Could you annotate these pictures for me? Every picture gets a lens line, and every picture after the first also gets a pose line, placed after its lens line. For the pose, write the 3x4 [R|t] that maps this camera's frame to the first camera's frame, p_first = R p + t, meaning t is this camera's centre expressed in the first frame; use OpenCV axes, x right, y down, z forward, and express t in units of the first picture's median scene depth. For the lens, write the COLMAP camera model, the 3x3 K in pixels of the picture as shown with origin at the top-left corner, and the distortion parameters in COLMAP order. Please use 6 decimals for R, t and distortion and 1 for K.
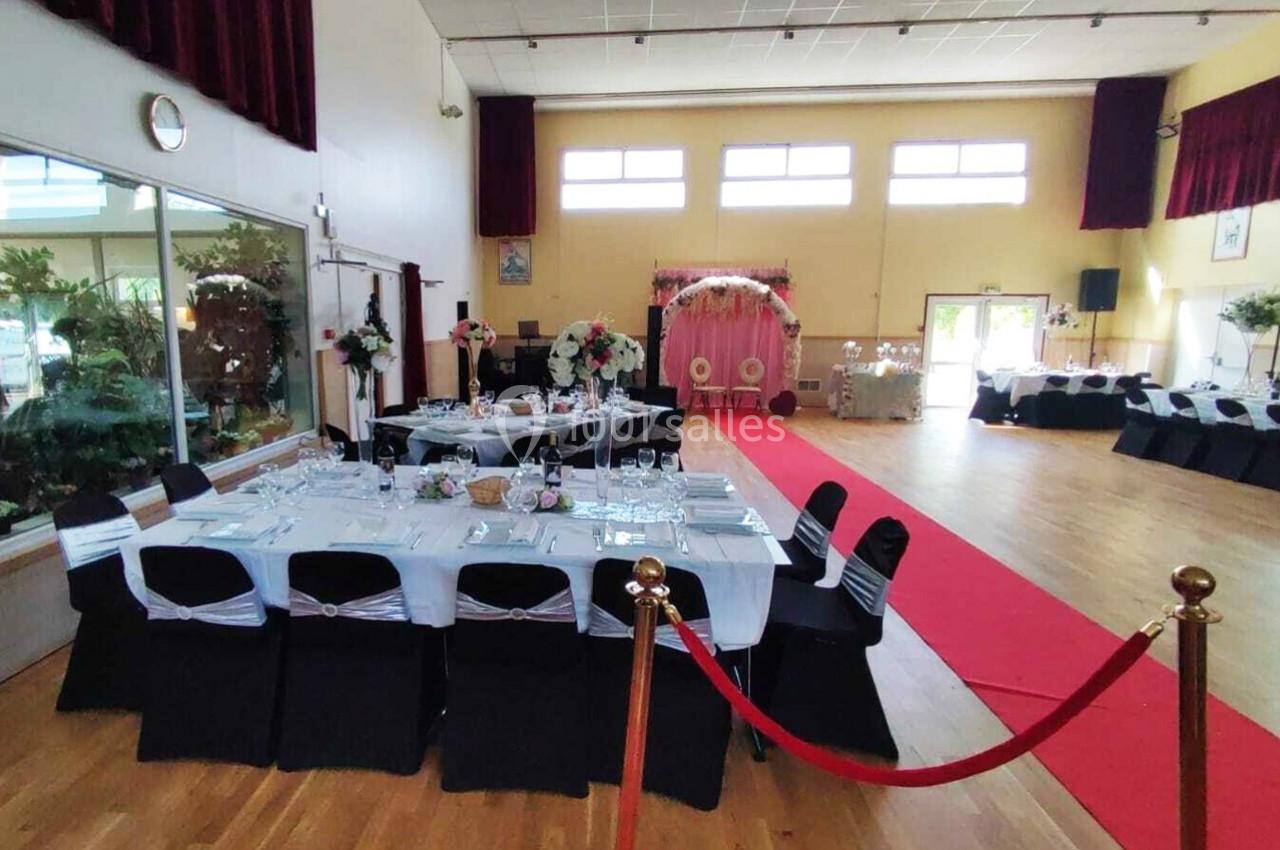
lens RADIAL K [[688.6, 0, 548.3], [0, 688.6, 445.5], [0, 0, 1]] dist [0.007901, -0.008007]
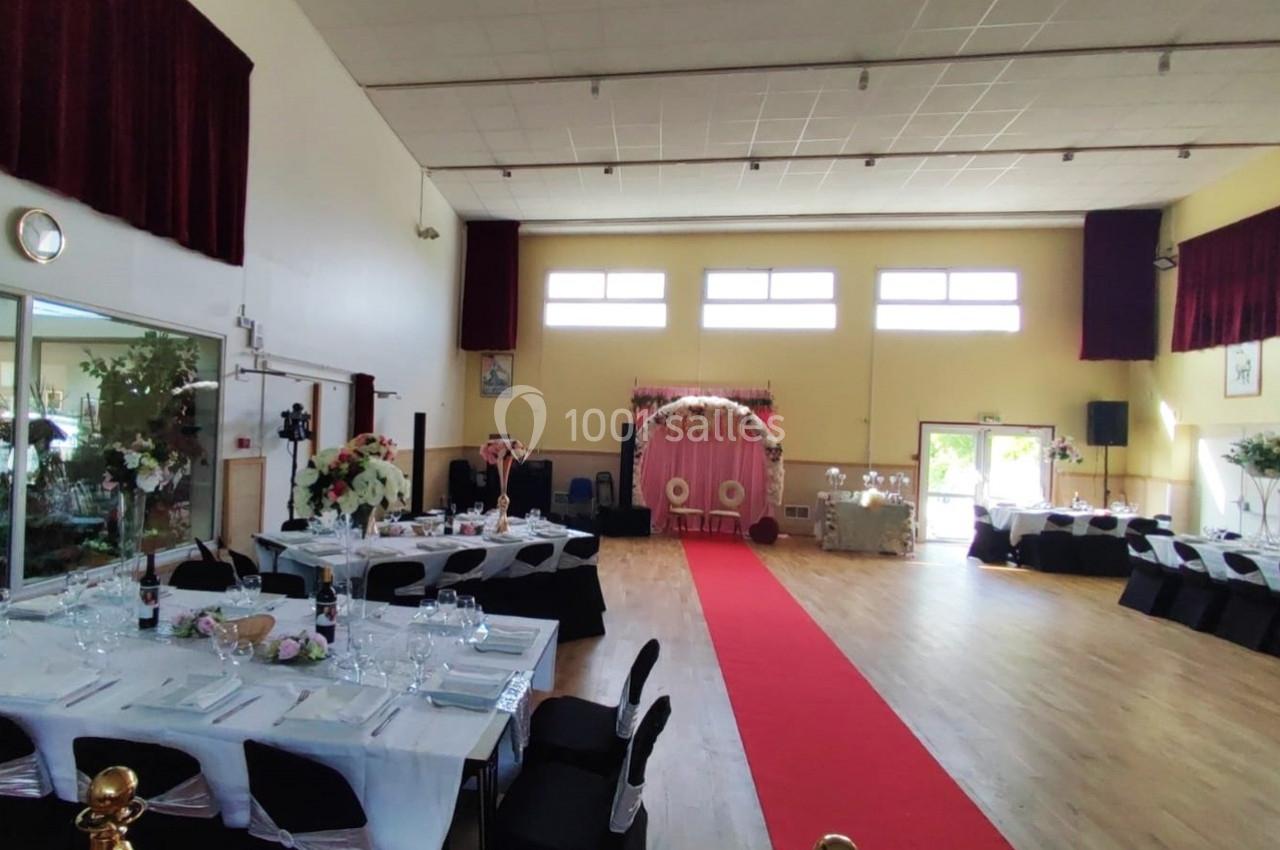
lens RADIAL K [[688.6, 0, 548.3], [0, 688.6, 445.5], [0, 0, 1]] dist [0.007901, -0.008007]
pose [[0.996789, 0.036497, -0.071277, 0.122285], [-0.047207, 0.986803, -0.154890, -0.017620], [0.064683, 0.157757, 0.985357, 0.042060]]
